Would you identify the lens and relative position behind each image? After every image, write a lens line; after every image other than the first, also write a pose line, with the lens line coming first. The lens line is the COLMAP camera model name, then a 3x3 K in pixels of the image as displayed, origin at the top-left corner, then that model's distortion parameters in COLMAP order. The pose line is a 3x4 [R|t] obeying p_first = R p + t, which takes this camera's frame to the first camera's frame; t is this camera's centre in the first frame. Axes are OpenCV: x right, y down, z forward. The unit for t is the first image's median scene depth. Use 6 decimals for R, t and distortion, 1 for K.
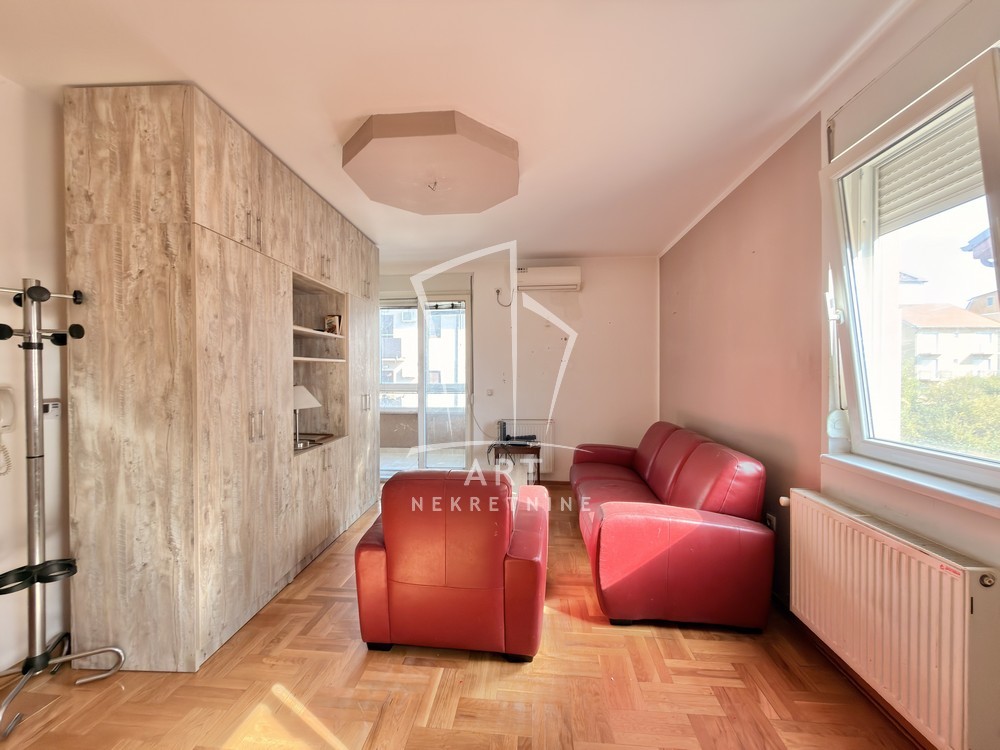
lens RADIAL K [[396.9, 0, 501.0], [0, 396.9, 376.6], [0, 0, 1]] dist [-0.002398, 0.000166]
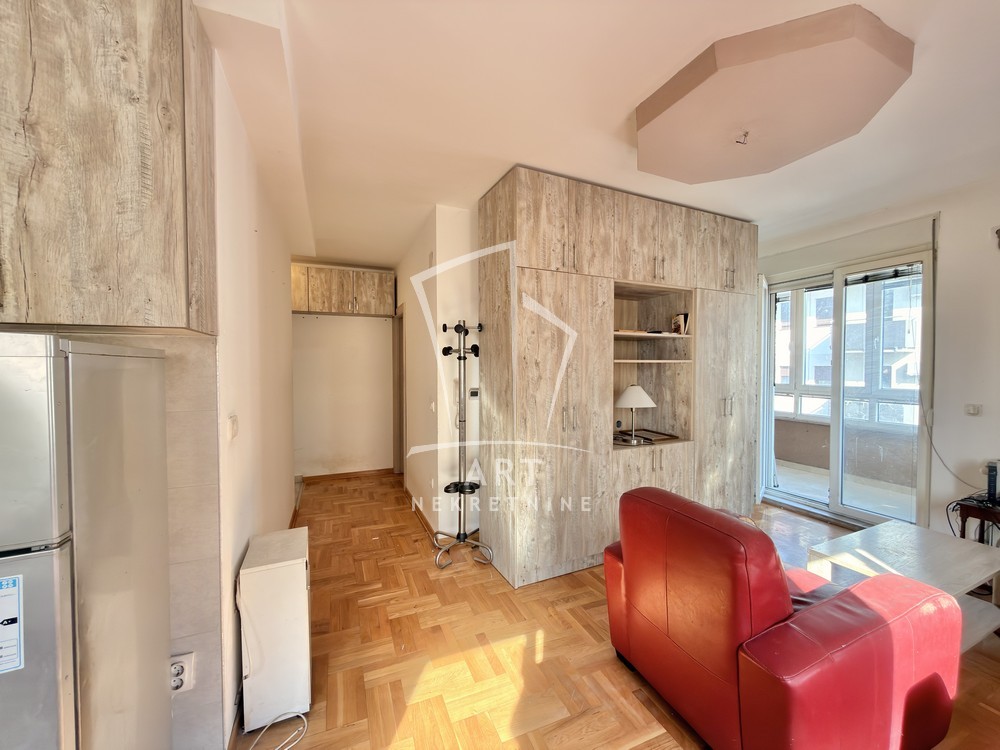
lens RADIAL K [[396.9, 0, 502.4], [0, 396.9, 376.6], [0, 0, 1]] dist [-0.002398, 0.000166]
pose [[0.471642, 0.026205, -0.881401, 0.357549], [-0.013026, 0.999656, 0.022751, -0.029373], [0.881694, 0.000751, 0.471821, 0.252777]]
